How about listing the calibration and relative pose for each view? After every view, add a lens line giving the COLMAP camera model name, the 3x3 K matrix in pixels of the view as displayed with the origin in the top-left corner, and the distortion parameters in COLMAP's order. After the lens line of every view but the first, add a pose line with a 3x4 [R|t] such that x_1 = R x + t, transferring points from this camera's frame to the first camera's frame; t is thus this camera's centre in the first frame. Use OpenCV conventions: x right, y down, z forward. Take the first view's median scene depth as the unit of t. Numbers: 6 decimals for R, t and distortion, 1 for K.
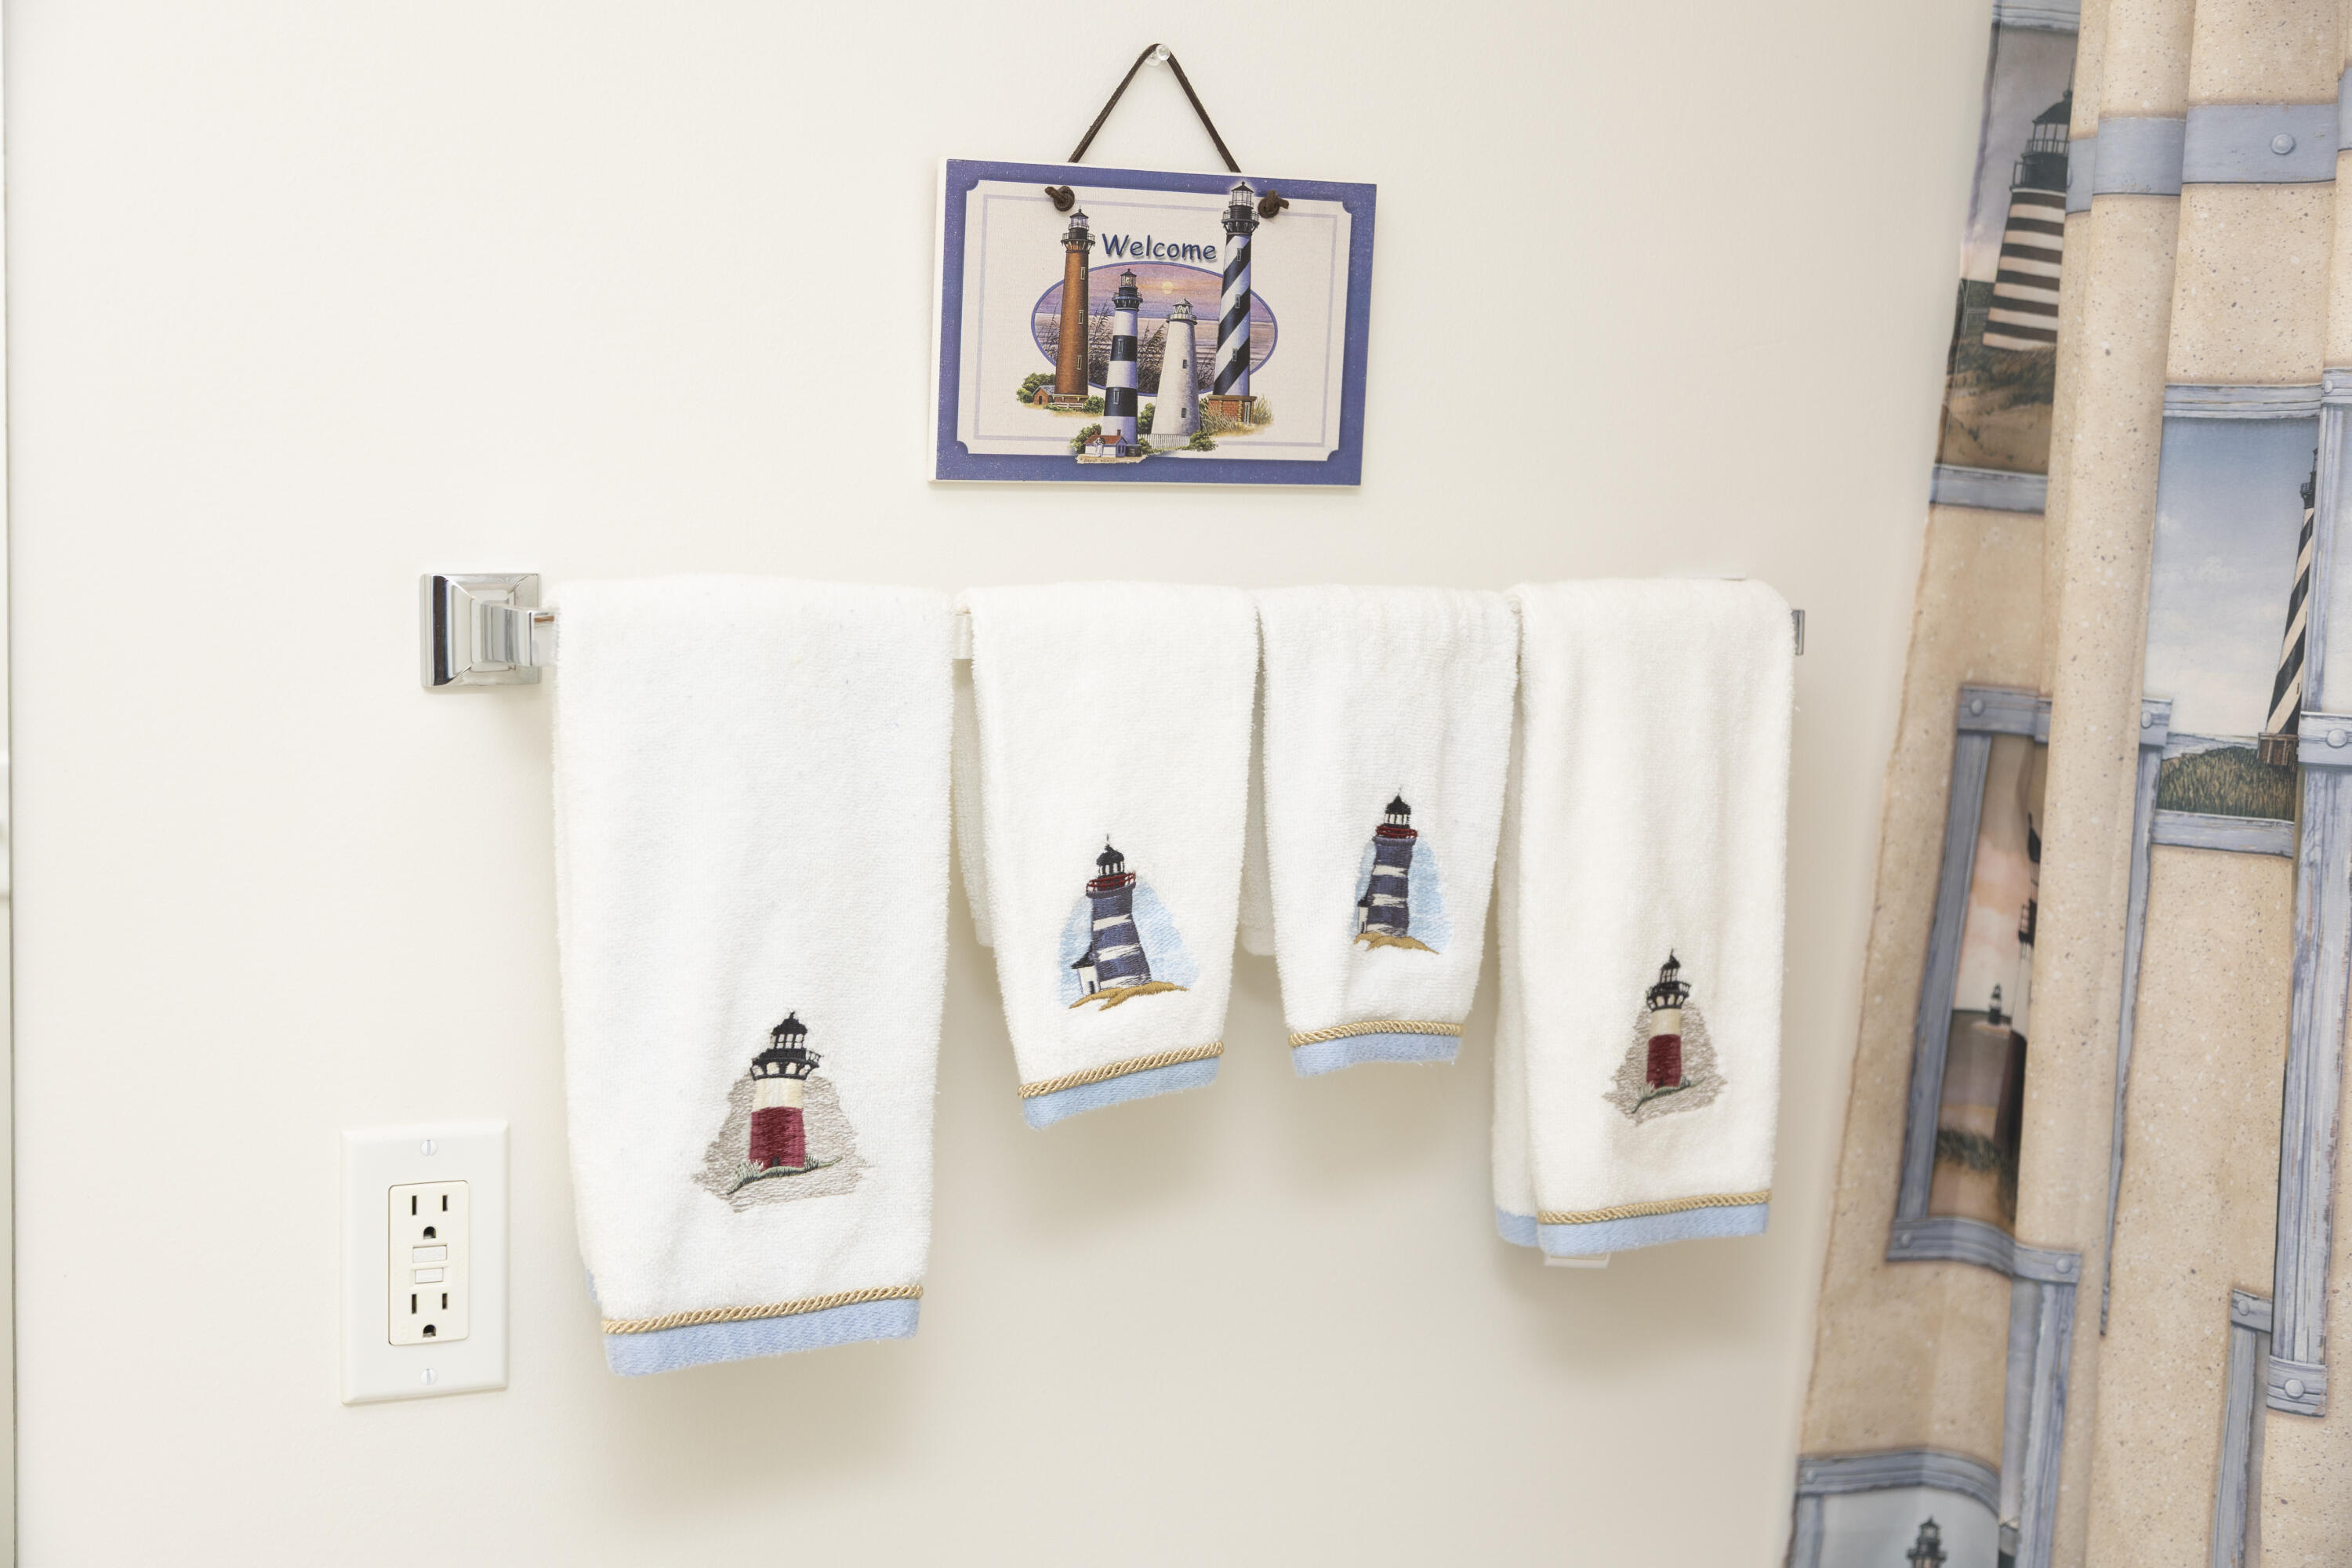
lens RADIAL K [[3449.3, 0, 1176.0], [0, 3449.3, 784.0], [0, 0, 1]] dist [0.031245, -0.037309]
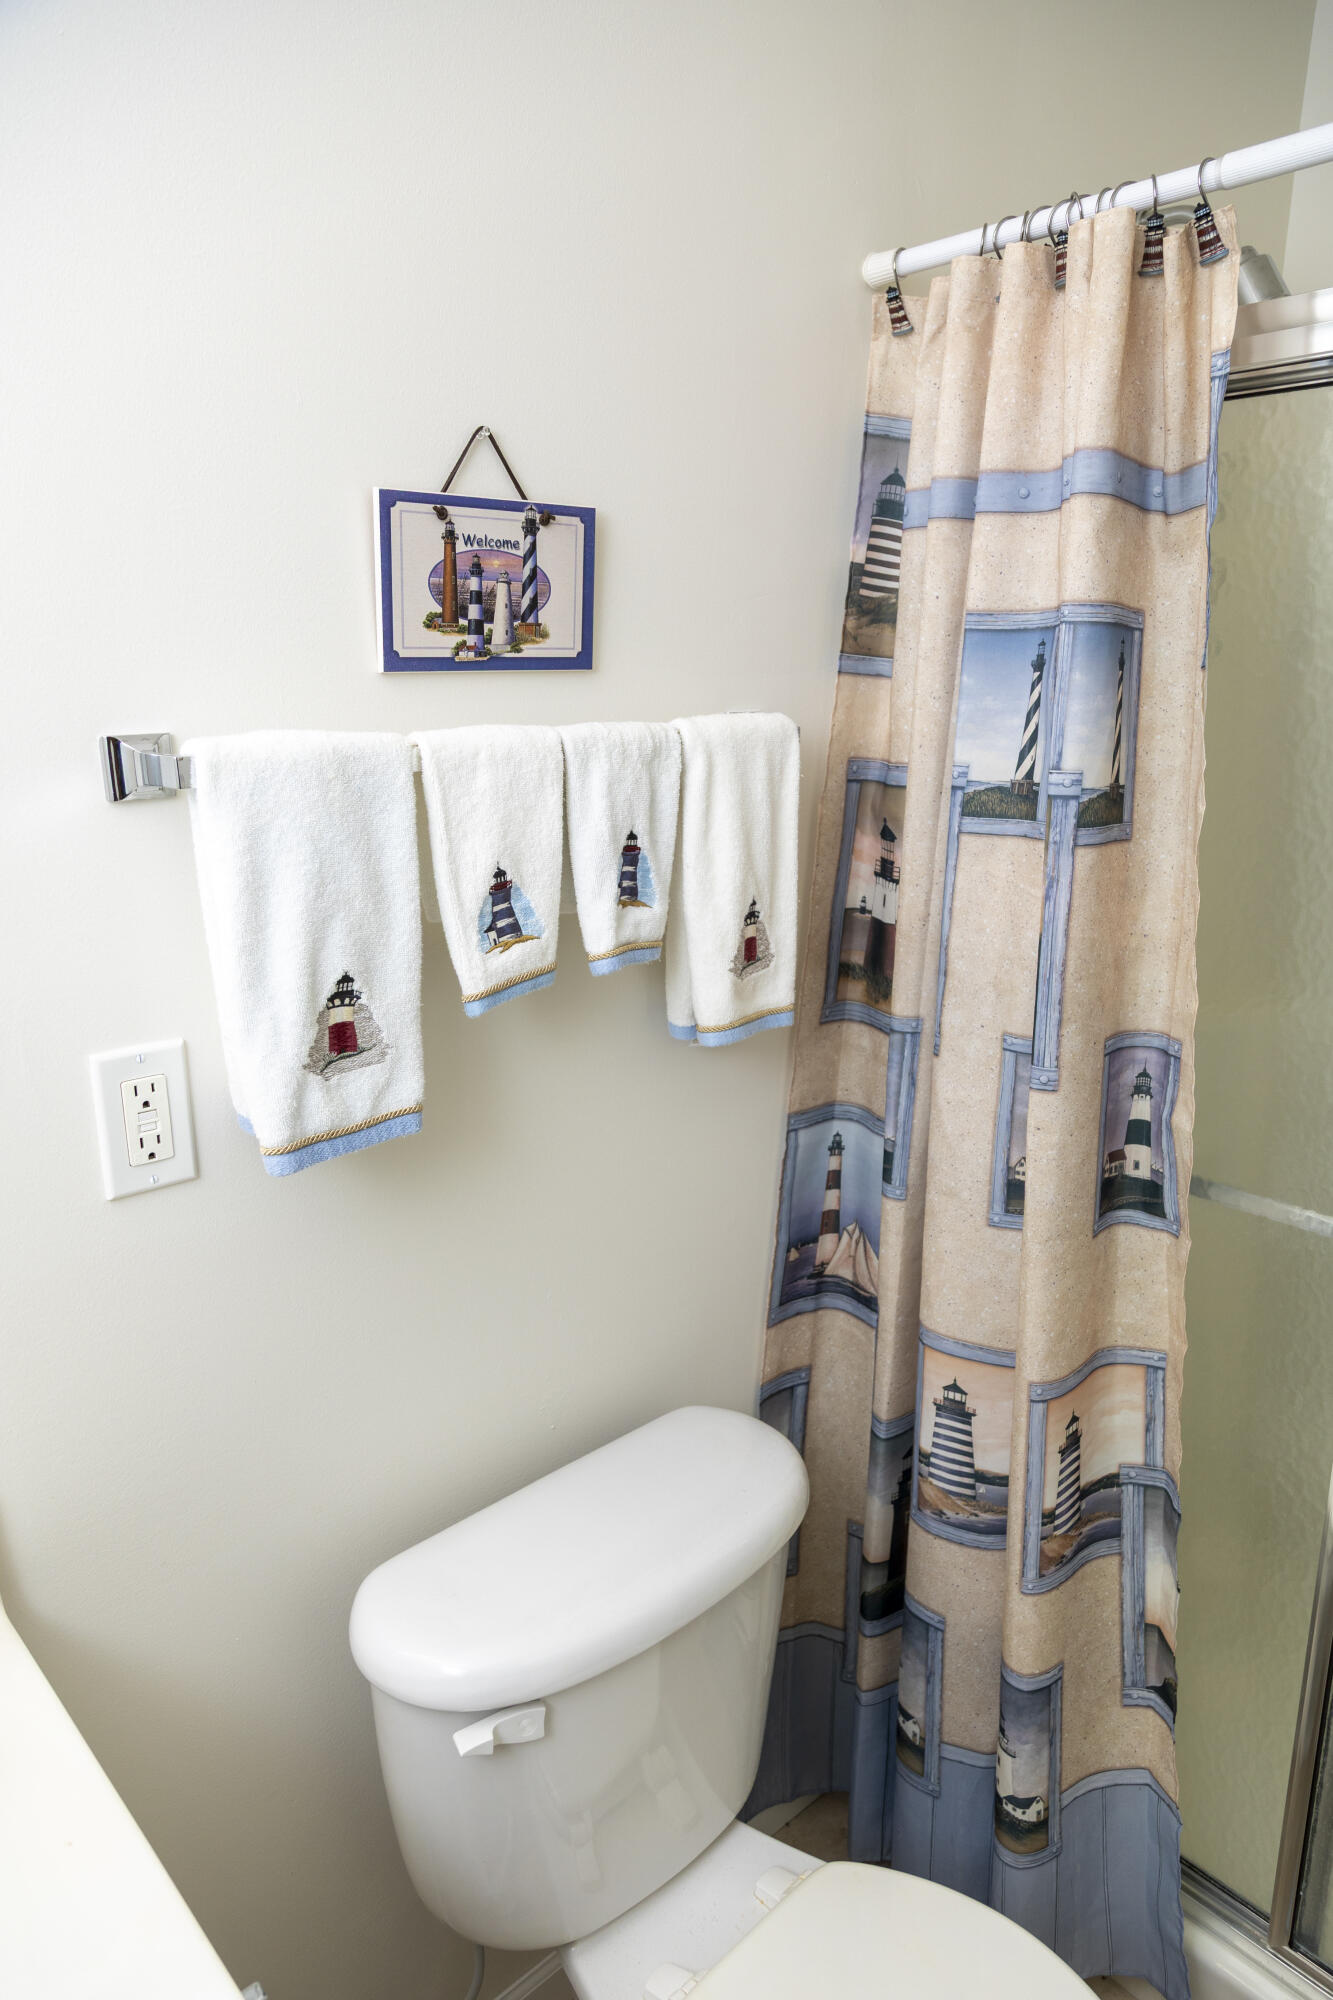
lens RADIAL K [[1295.4, 0, 666.5], [0, 1295.4, 1000.0], [0, 0, 1]] dist [-0.004094, 0.000697]
pose [[0.963188, -0.085867, 0.254747, -0.112055], [0.041479, 0.983738, 0.174756, -0.029519], [-0.265610, -0.157756, 0.951086, 0.266549]]
